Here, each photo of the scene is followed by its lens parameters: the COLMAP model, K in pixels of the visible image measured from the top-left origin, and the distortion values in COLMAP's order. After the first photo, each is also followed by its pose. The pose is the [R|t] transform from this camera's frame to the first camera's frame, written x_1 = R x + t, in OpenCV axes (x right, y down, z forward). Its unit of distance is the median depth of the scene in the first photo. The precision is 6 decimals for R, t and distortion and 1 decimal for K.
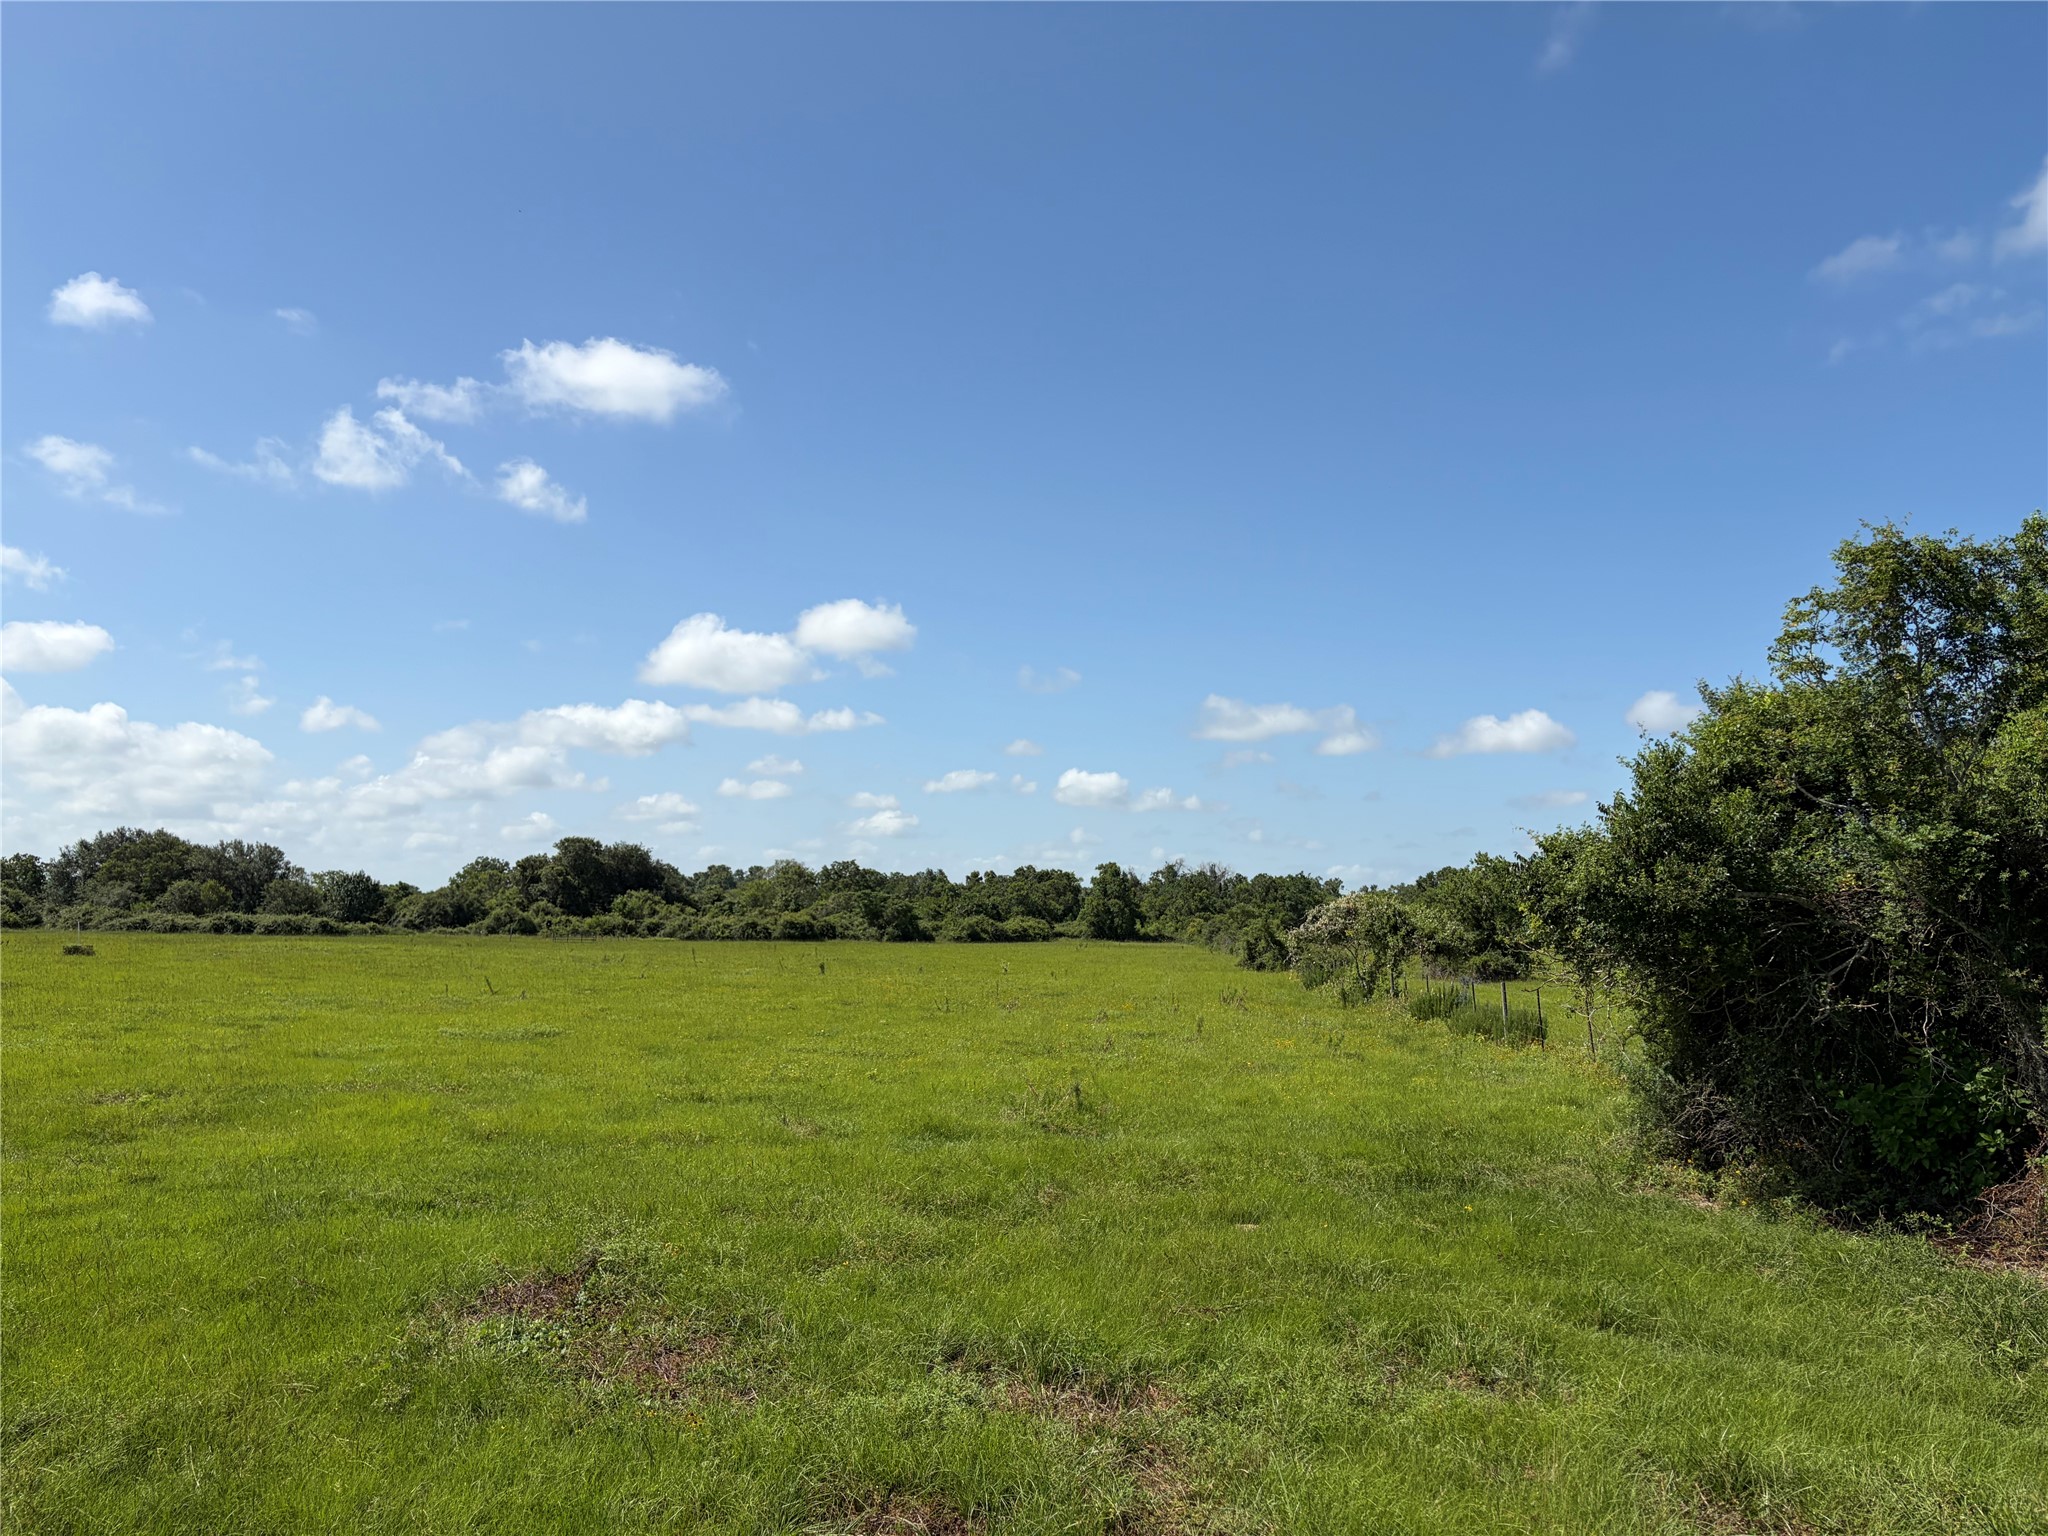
lens RADIAL K [[1547.8, 0, 1027.5], [0, 1547.8, 759.9], [0, 0, 1]] dist [0.058953, -0.060246]
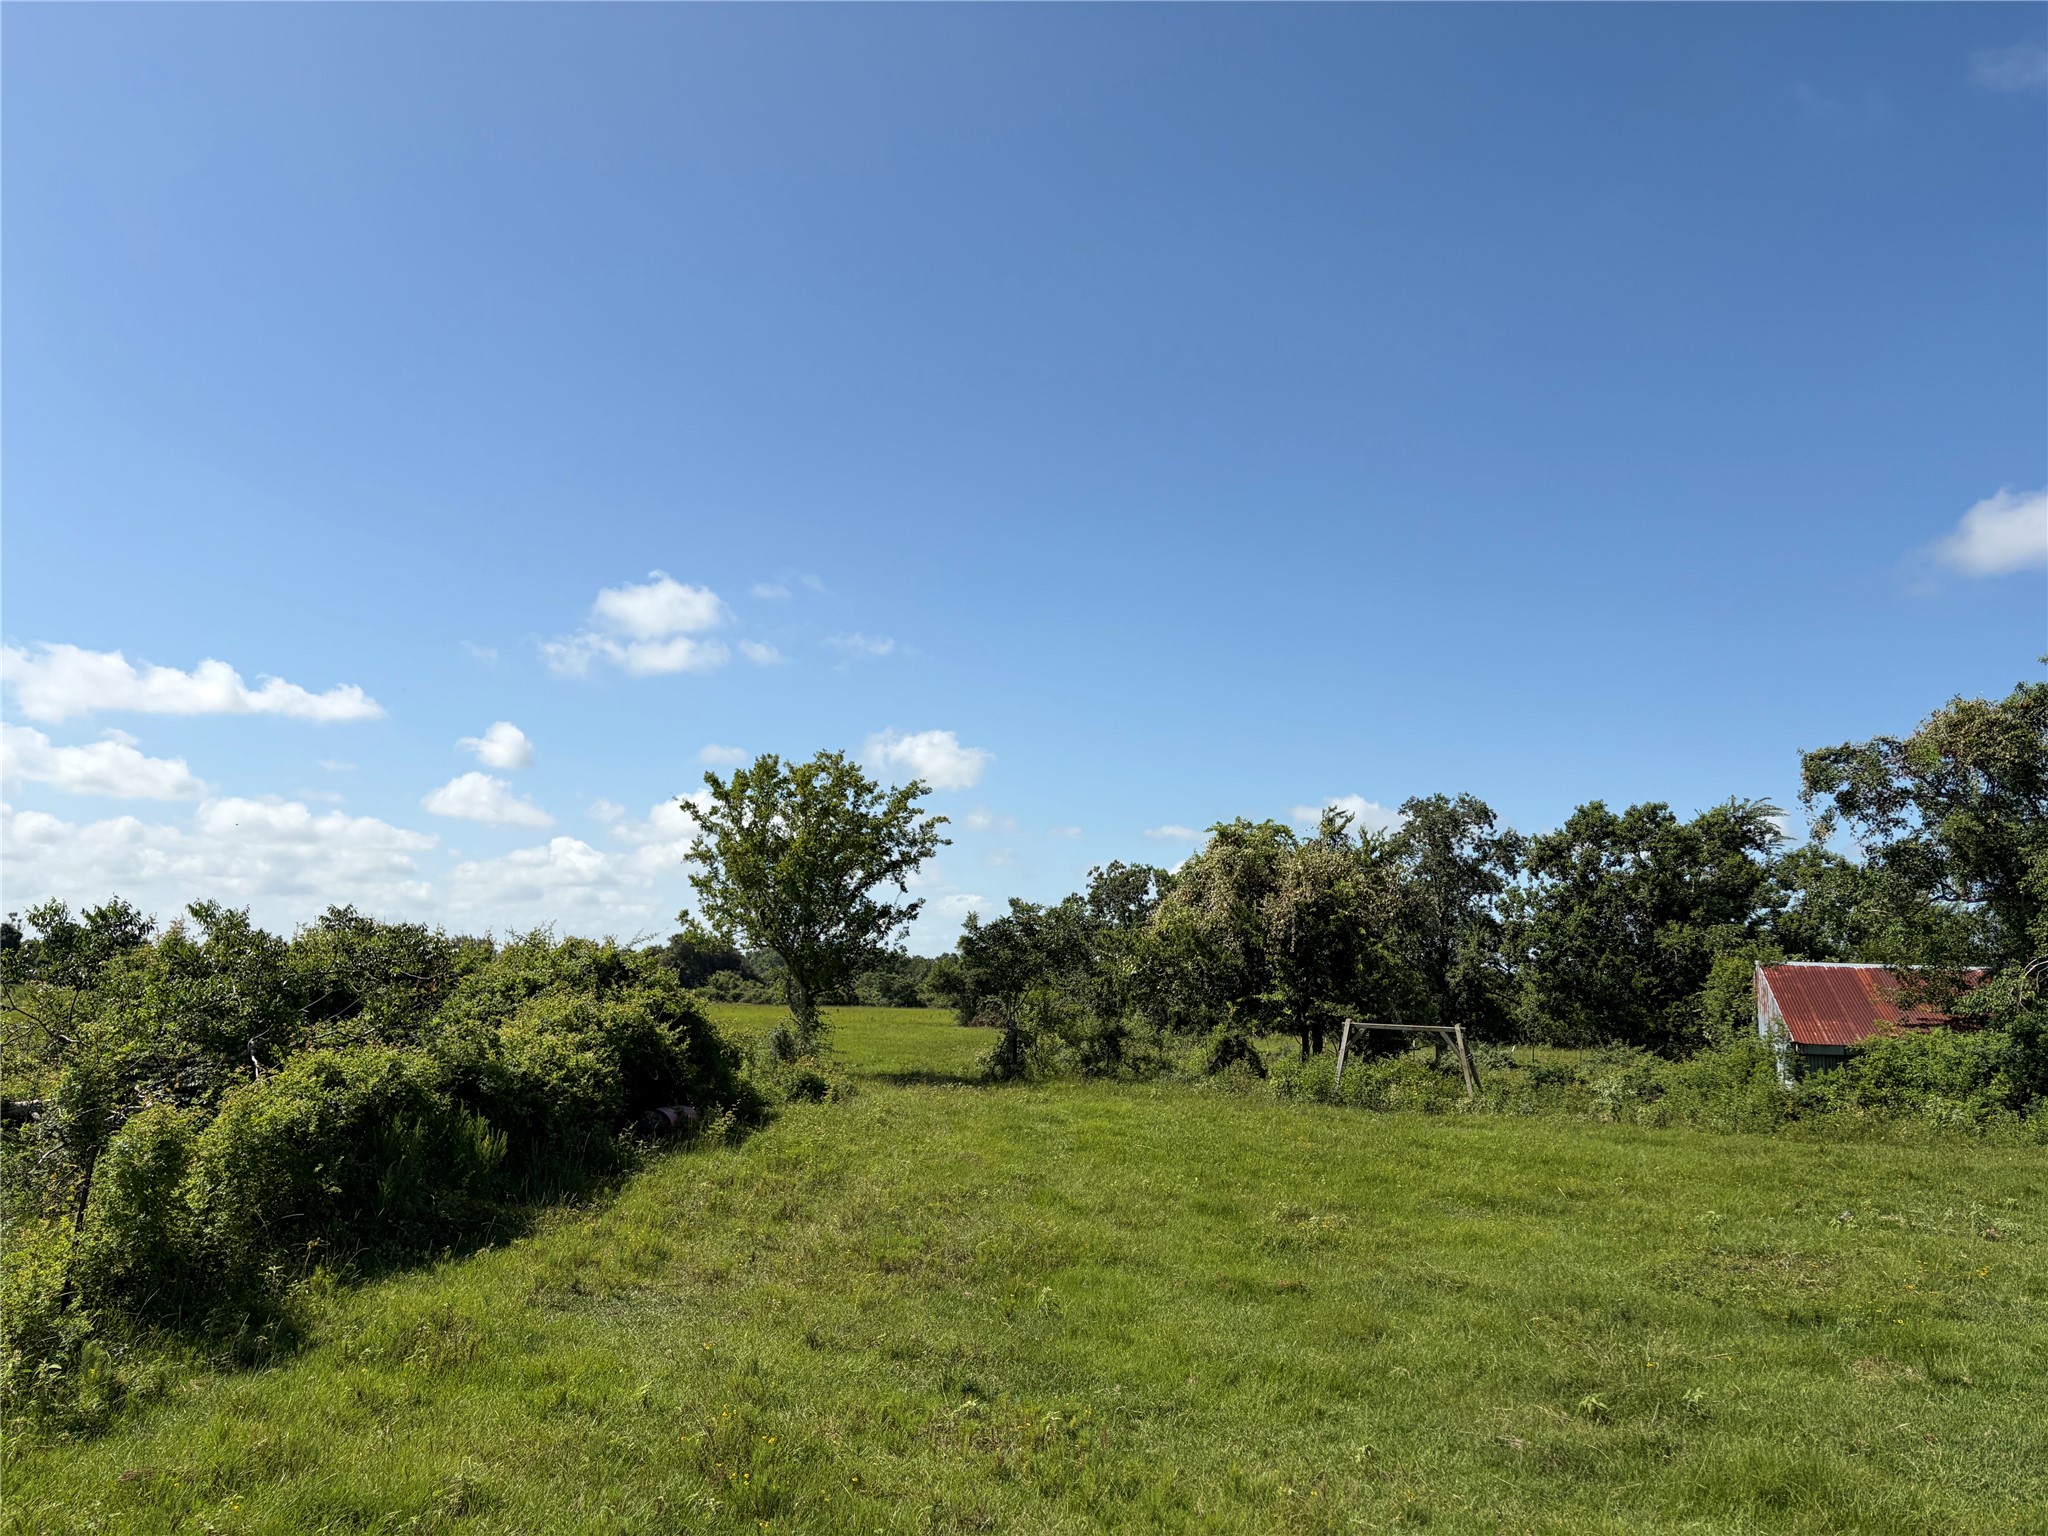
lens RADIAL K [[1547.8, 0, 1028.9], [0, 1547.8, 754.8], [0, 0, 1]] dist [0.058953, -0.060246]
pose [[0.999590, 0.008333, -0.027396, 0.076593], [-0.009772, 0.998557, -0.052803, -0.046209], [0.026917, 0.053049, 0.998229, -0.478104]]
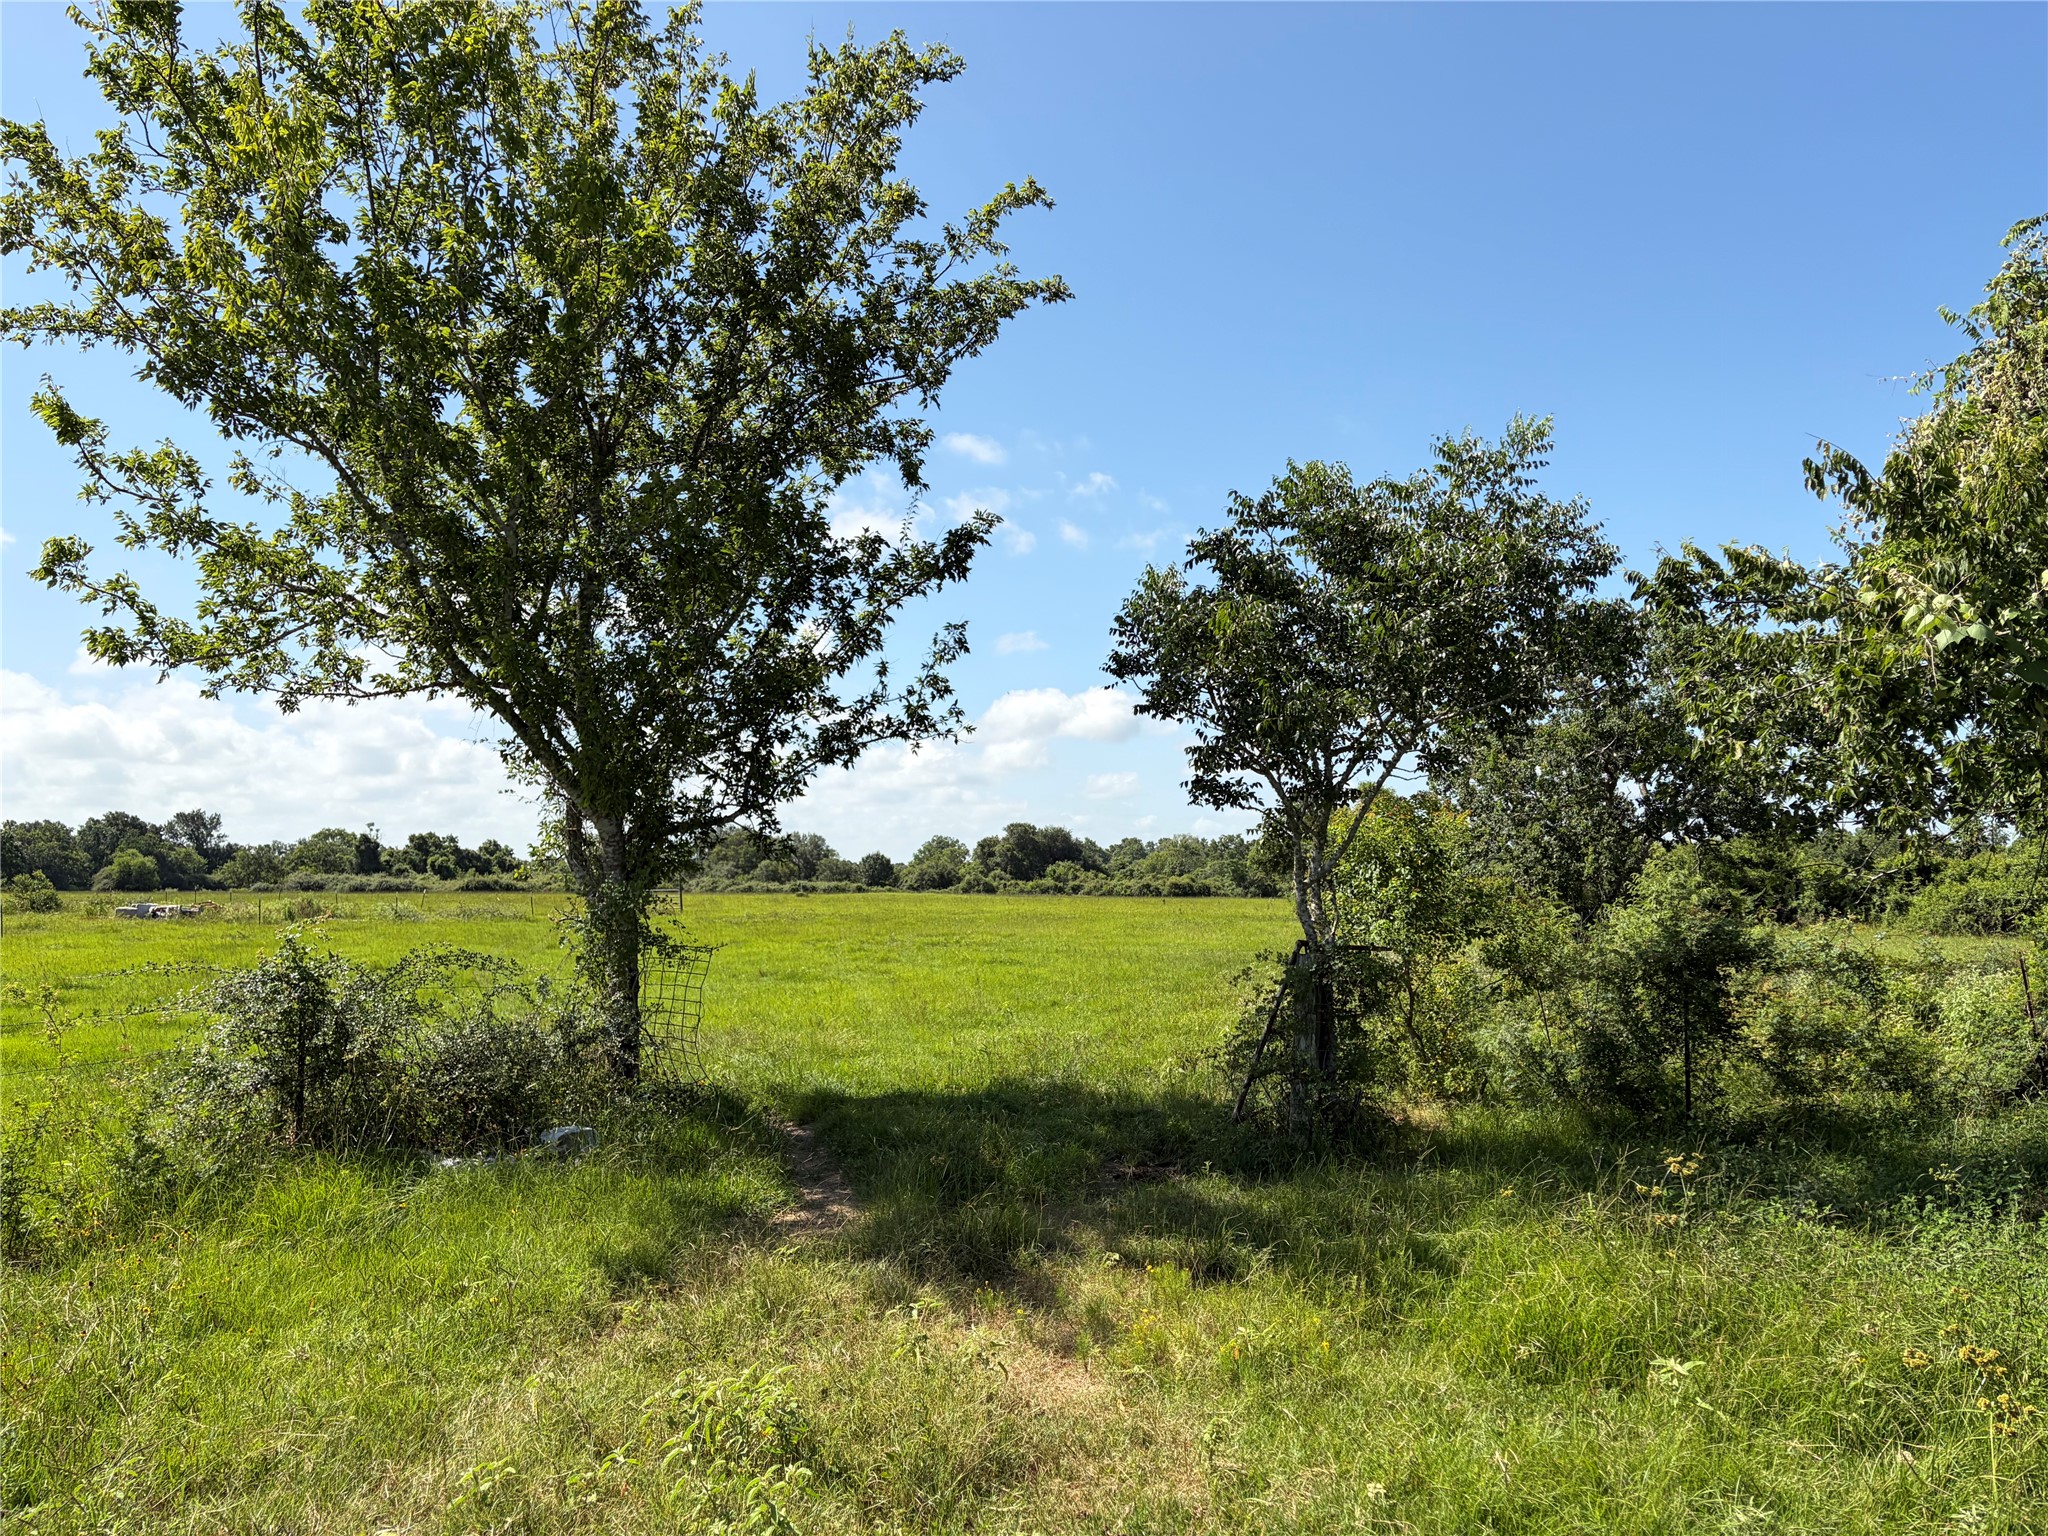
lens RADIAL K [[1547.8, 0, 1037.1], [0, 1547.8, 756.9], [0, 0, 1]] dist [0.058953, -0.060246]
pose [[0.966655, -0.034905, -0.253694, 0.073547], [0.039718, 0.999115, 0.013872, -0.026896], [0.252985, -0.023486, 0.967185, -0.312886]]
